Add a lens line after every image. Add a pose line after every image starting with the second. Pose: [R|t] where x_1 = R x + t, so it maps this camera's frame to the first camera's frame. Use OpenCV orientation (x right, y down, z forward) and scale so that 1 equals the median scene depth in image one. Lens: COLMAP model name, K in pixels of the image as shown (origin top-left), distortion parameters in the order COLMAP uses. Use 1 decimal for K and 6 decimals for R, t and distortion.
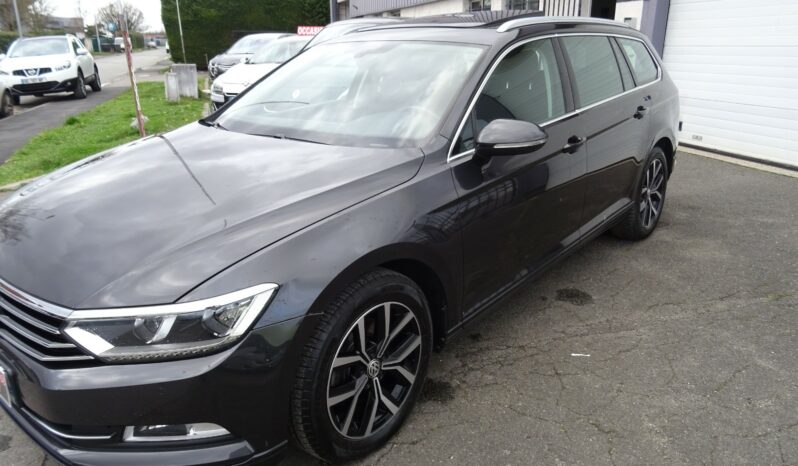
lens RADIAL K [[571.5, 0, 398.7], [0, 571.5, 231.5], [0, 0, 1]] dist [0.004196, -0.009531]
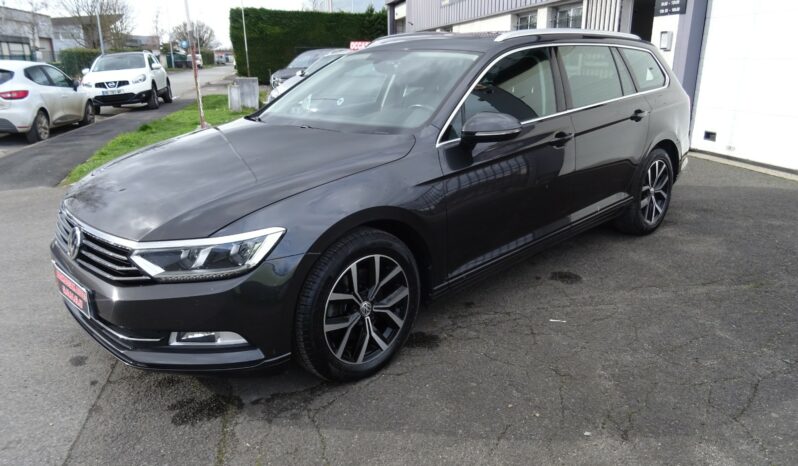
lens RADIAL K [[571.5, 0, 398.6], [0, 571.5, 235.9], [0, 0, 1]] dist [0.004196, -0.009531]
pose [[0.994878, 0.029065, -0.096812, 0.122658], [-0.030923, 0.999364, -0.017748, 0.087052], [0.096235, 0.020651, 0.995144, -0.198728]]
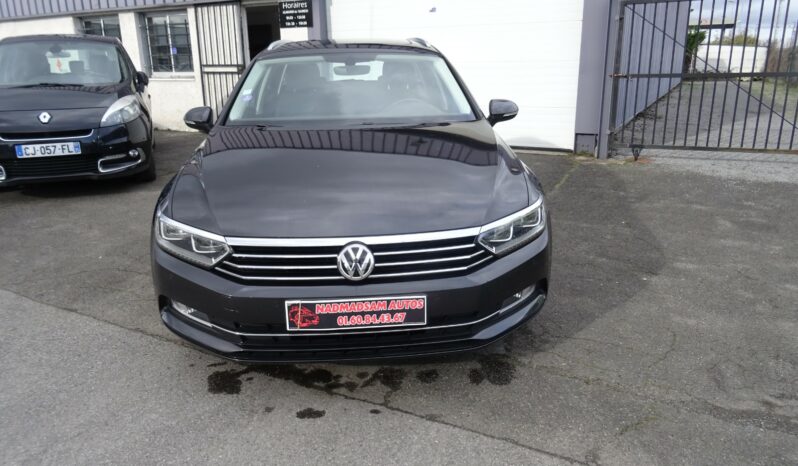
lens RADIAL K [[571.5, 0, 396.8], [0, 571.5, 232.3], [0, 0, 1]] dist [0.004196, -0.009531]
pose [[0.706309, -0.203869, 0.677912, -1.177072], [0.229680, 0.971824, 0.052957, 0.016981], [-0.669607, 0.118299, 0.733233, 0.054532]]
